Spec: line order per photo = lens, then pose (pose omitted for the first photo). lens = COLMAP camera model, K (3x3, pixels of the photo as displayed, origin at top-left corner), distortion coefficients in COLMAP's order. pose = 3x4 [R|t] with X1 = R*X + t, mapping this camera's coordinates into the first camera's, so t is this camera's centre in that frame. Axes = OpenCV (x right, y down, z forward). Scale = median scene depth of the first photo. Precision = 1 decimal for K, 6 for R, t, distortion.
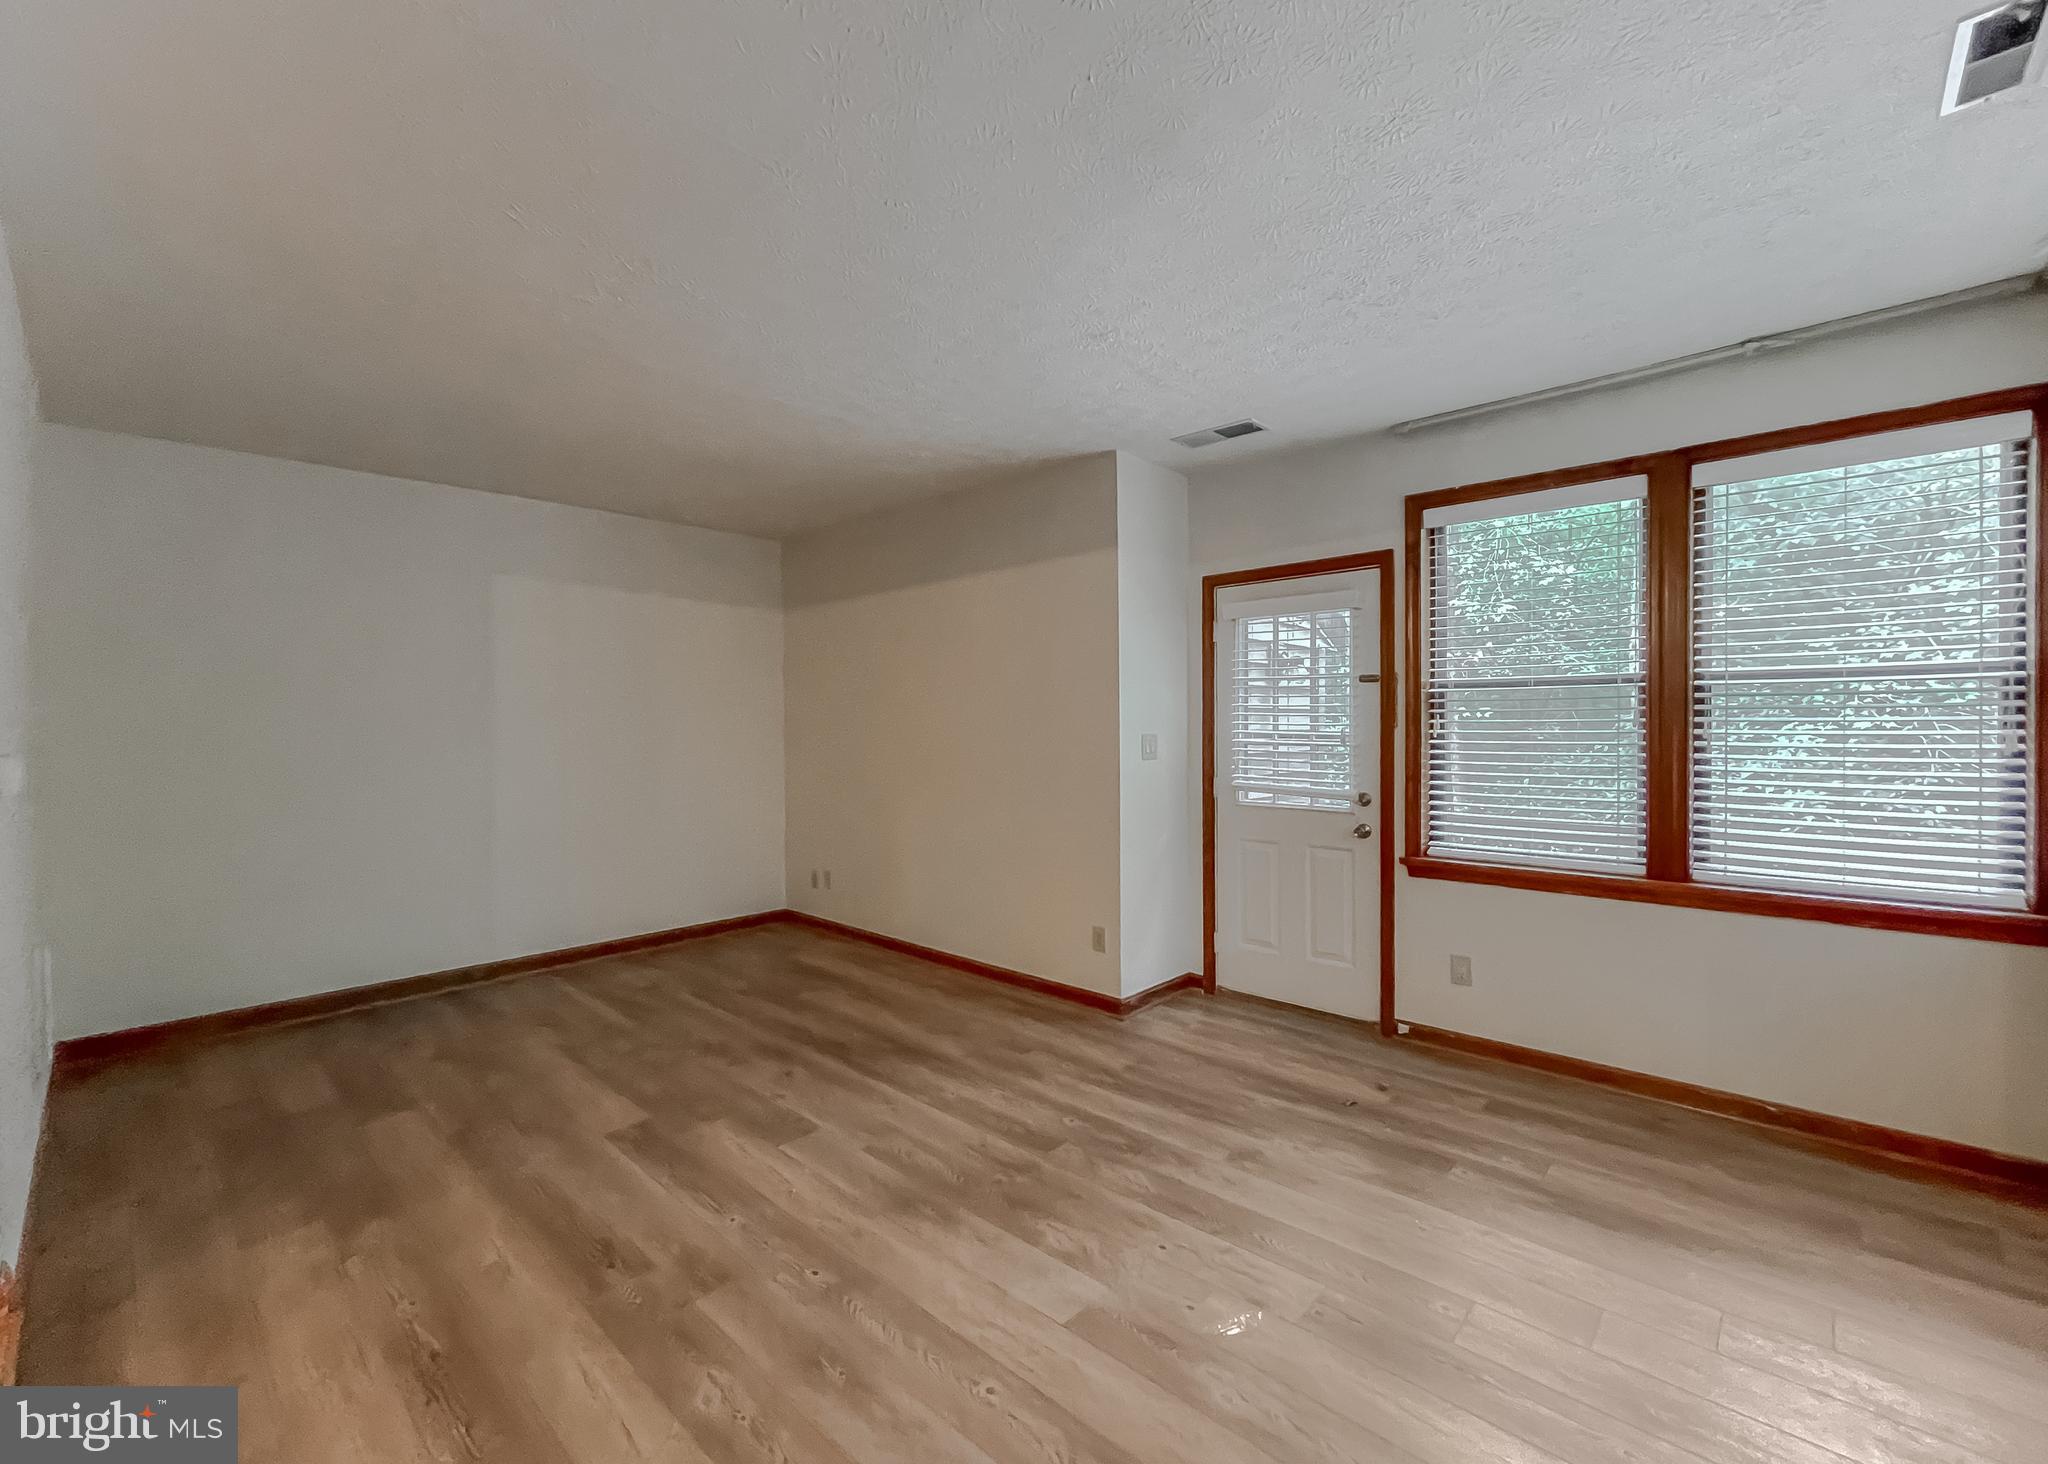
lens RADIAL K [[853.7, 0, 1018.6], [0, 853.7, 732.8], [0, 0, 1]] dist [0.000387, -0.000139]
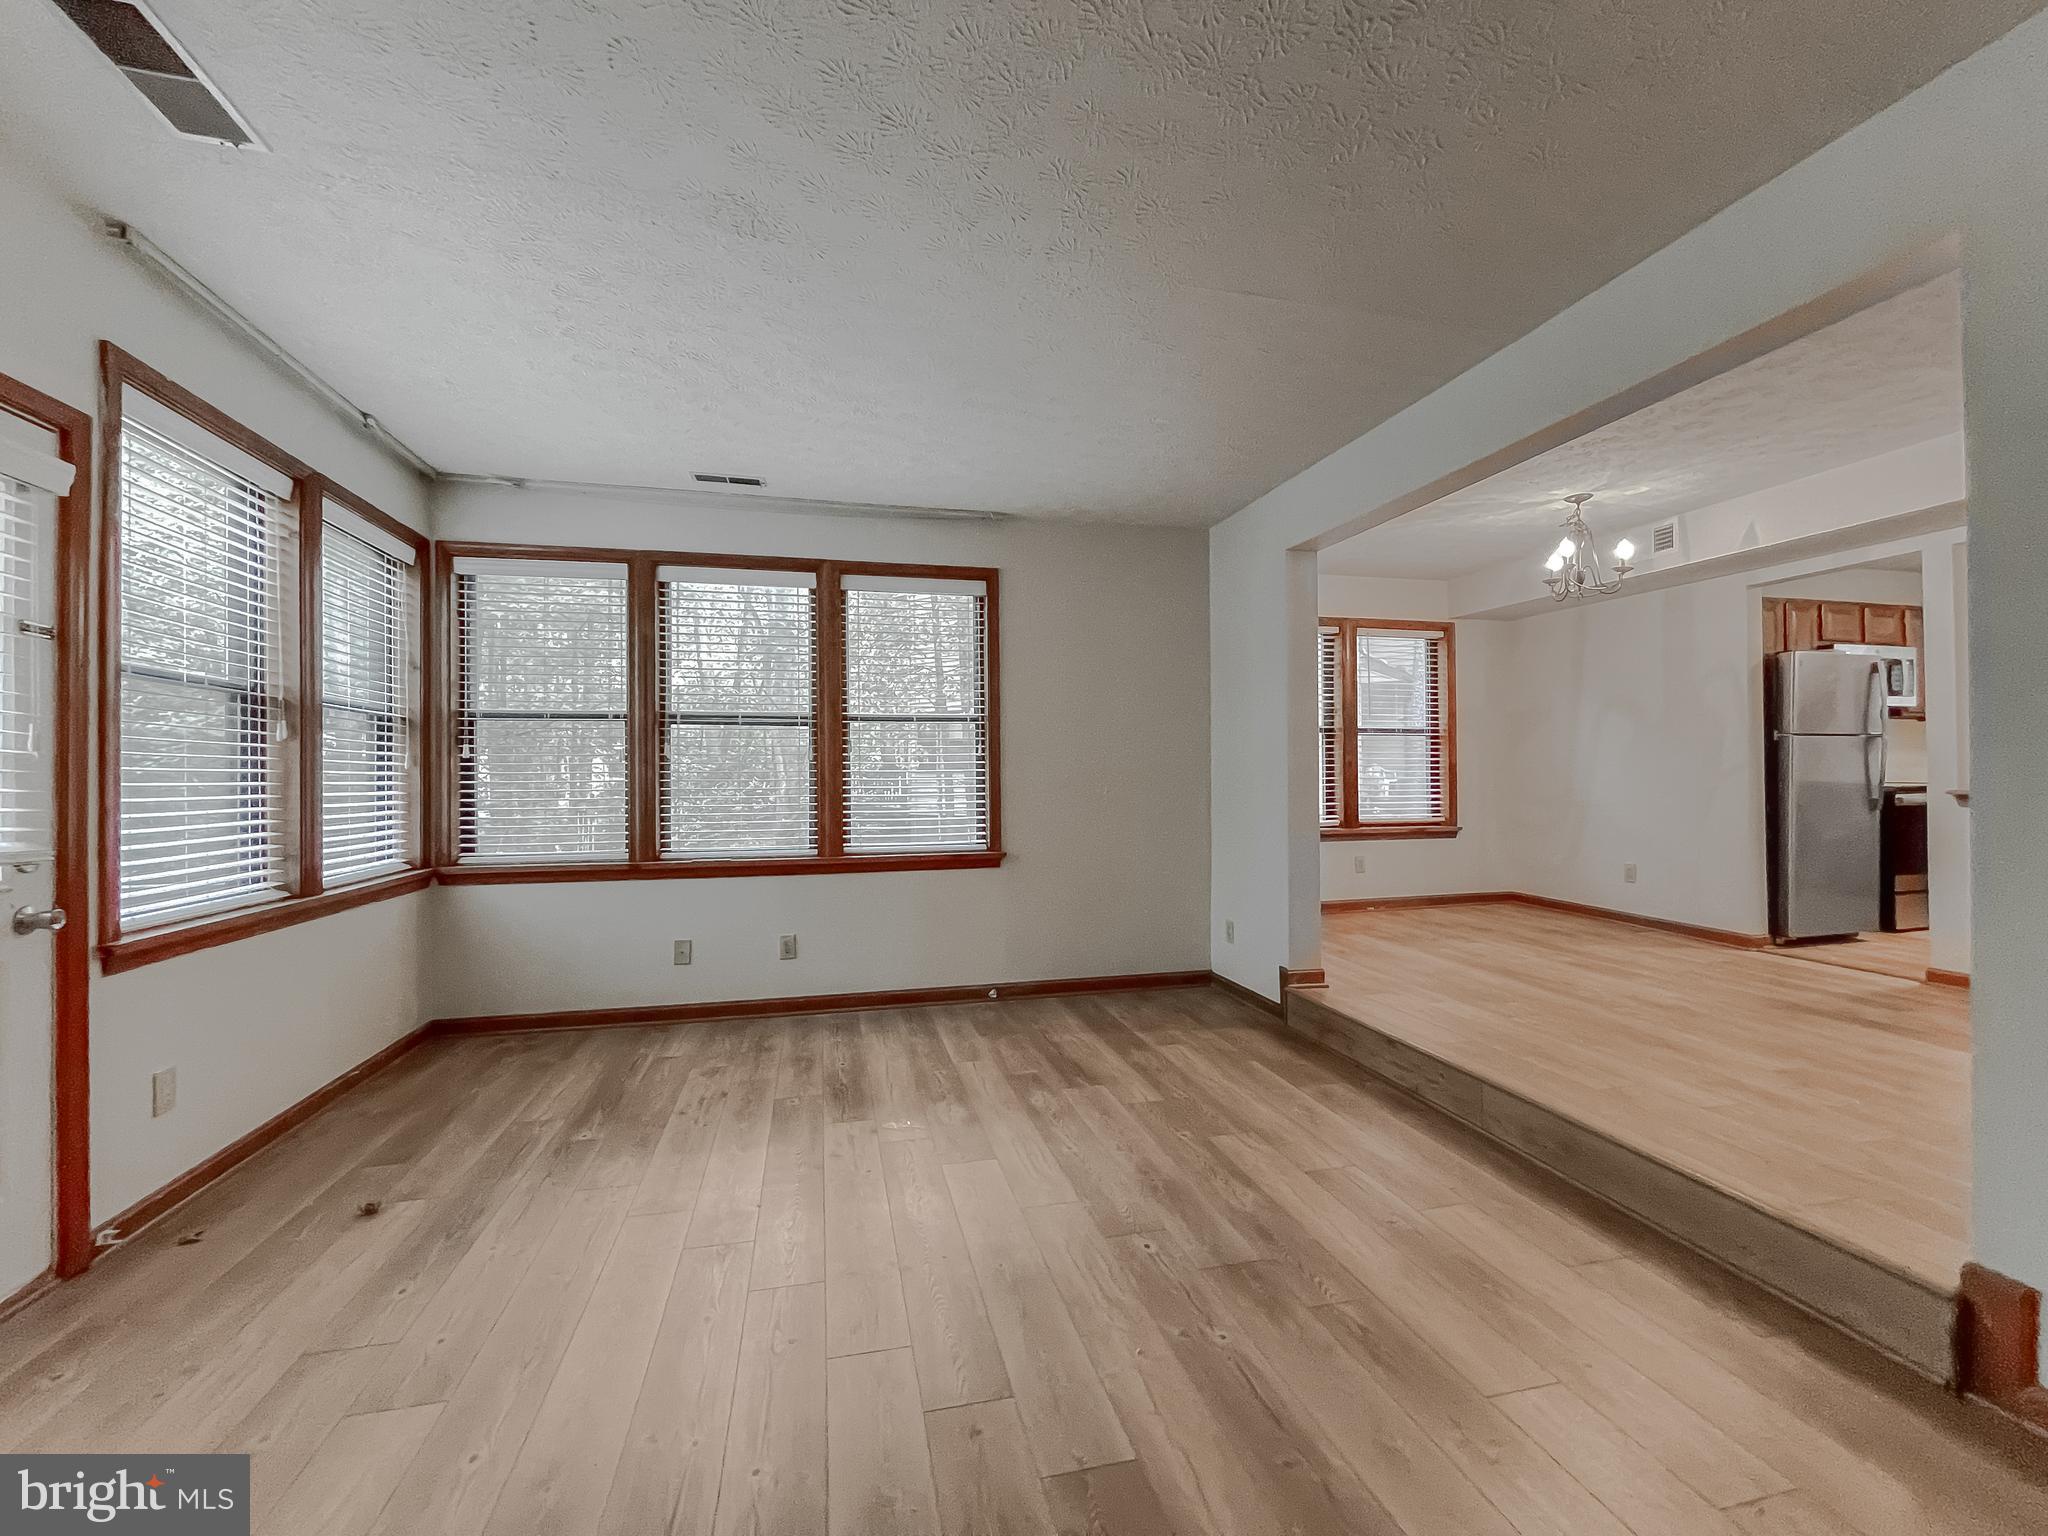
lens RADIAL K [[829.7, 0, 1015.1], [0, 829.7, 772.7], [0, 0, 1]] dist [-0.000409, 0.000168]
pose [[-0.830079, 0.014675, 0.557453, -0.431025], [0.015454, 0.999875, -0.003310, 0.041146], [-0.557432, 0.005867, -0.830202, 1.231340]]
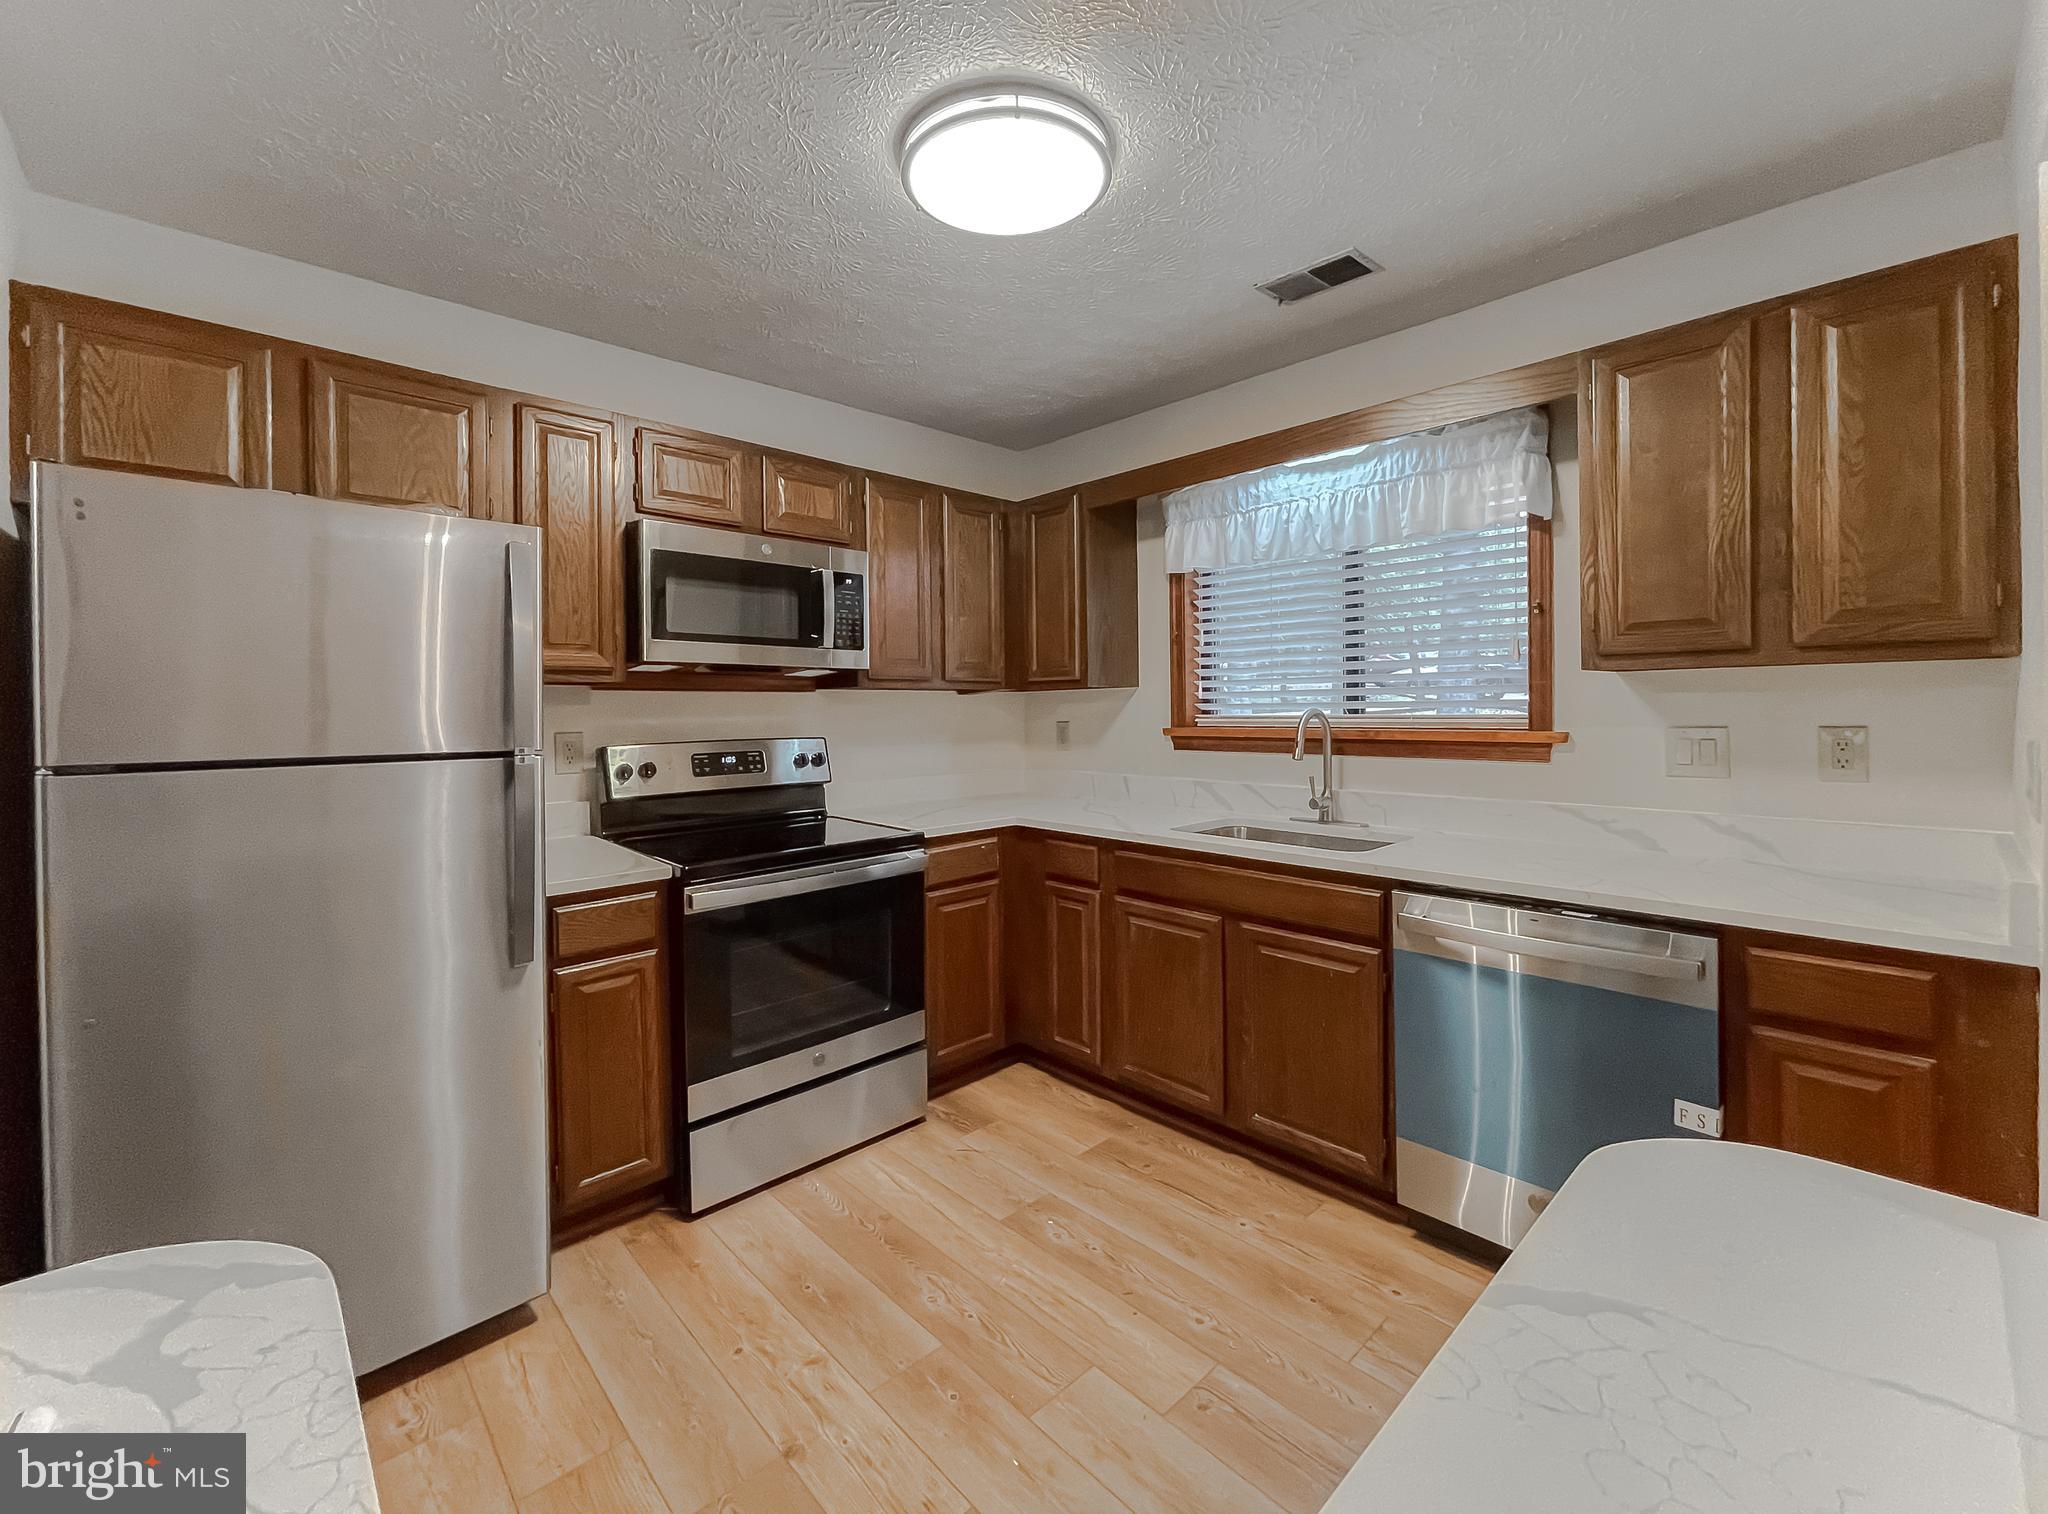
lens RADIAL K [[853.5, 0, 1017.8], [0, 853.5, 716.1], [0, 0, 1]] dist [-0.002946, 0.000176]
pose [[-0.997461, 0.012843, 0.070042, -1.212712], [0.013795, 0.999819, 0.013134, -0.031502], [-0.069861, 0.014067, -0.997458, -0.308479]]
